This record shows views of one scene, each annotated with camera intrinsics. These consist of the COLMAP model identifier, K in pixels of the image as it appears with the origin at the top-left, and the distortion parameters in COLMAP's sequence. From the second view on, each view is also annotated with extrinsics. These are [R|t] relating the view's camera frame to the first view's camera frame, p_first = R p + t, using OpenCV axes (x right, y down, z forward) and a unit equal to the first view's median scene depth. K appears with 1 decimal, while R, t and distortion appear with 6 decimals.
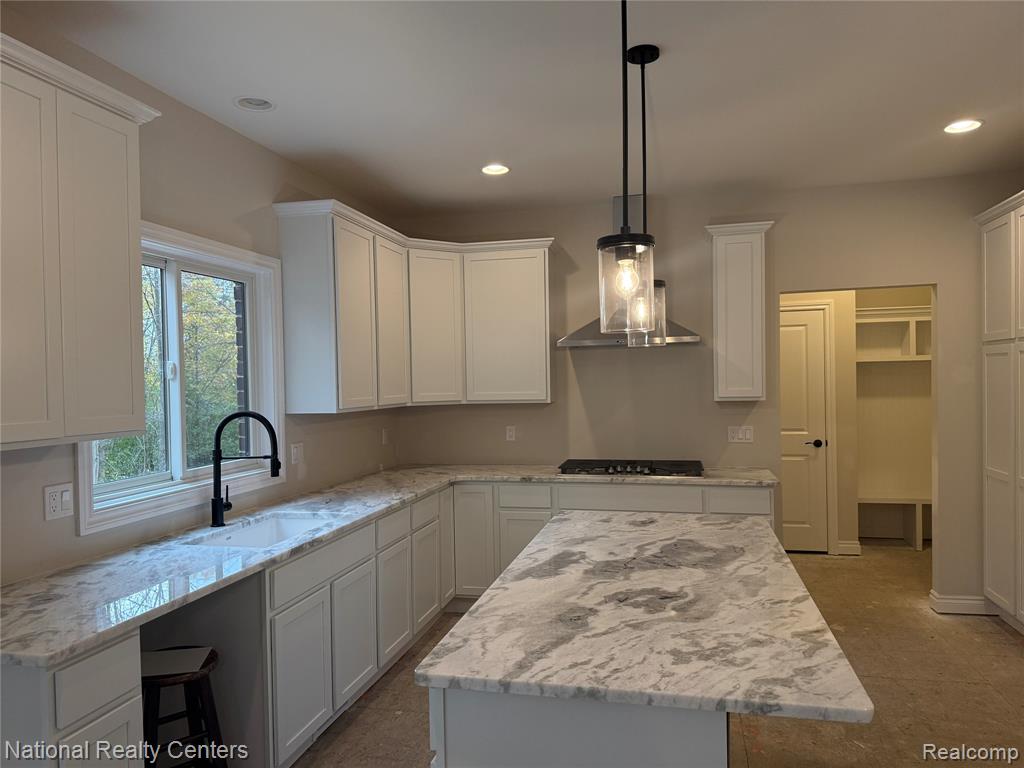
lens RADIAL K [[712.6, 0, 511.8], [0, 712.6, 390.0], [0, 0, 1]] dist [0.051321, -0.066375]
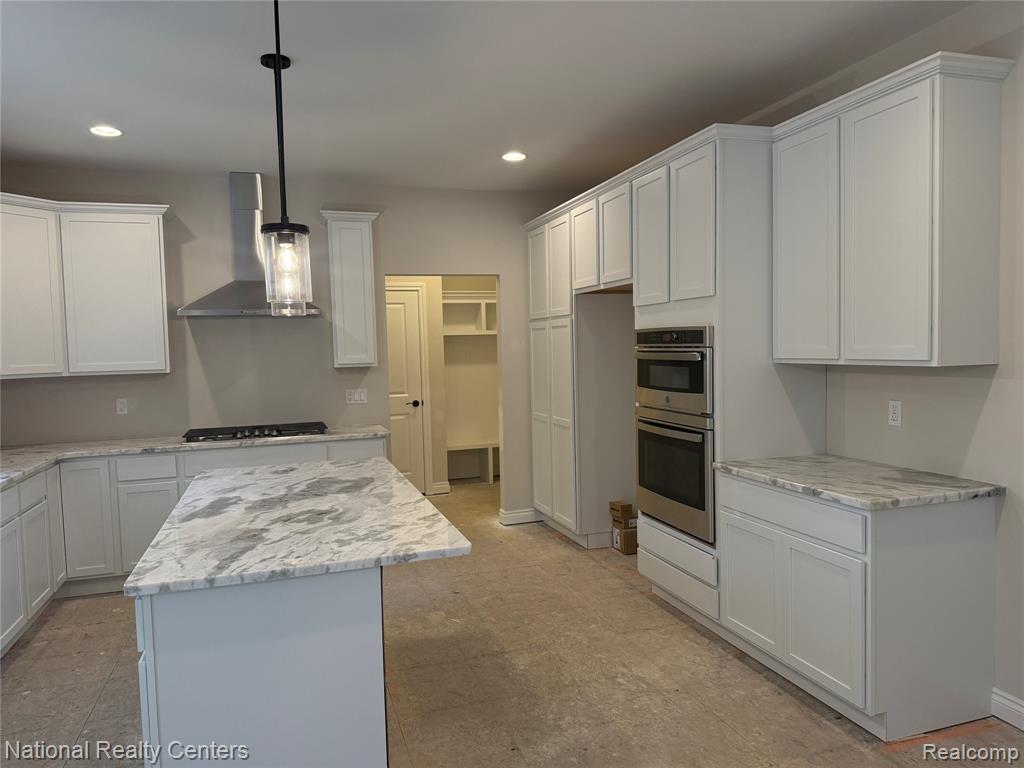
lens RADIAL K [[712.6, 0, 511.8], [0, 712.6, 390.0], [0, 0, 1]] dist [0.051321, -0.066375]
pose [[0.852505, -0.034055, 0.521609, -0.100741], [0.017351, 0.999169, 0.036876, 0.020204], [-0.522431, -0.022386, 0.852388, -0.166647]]
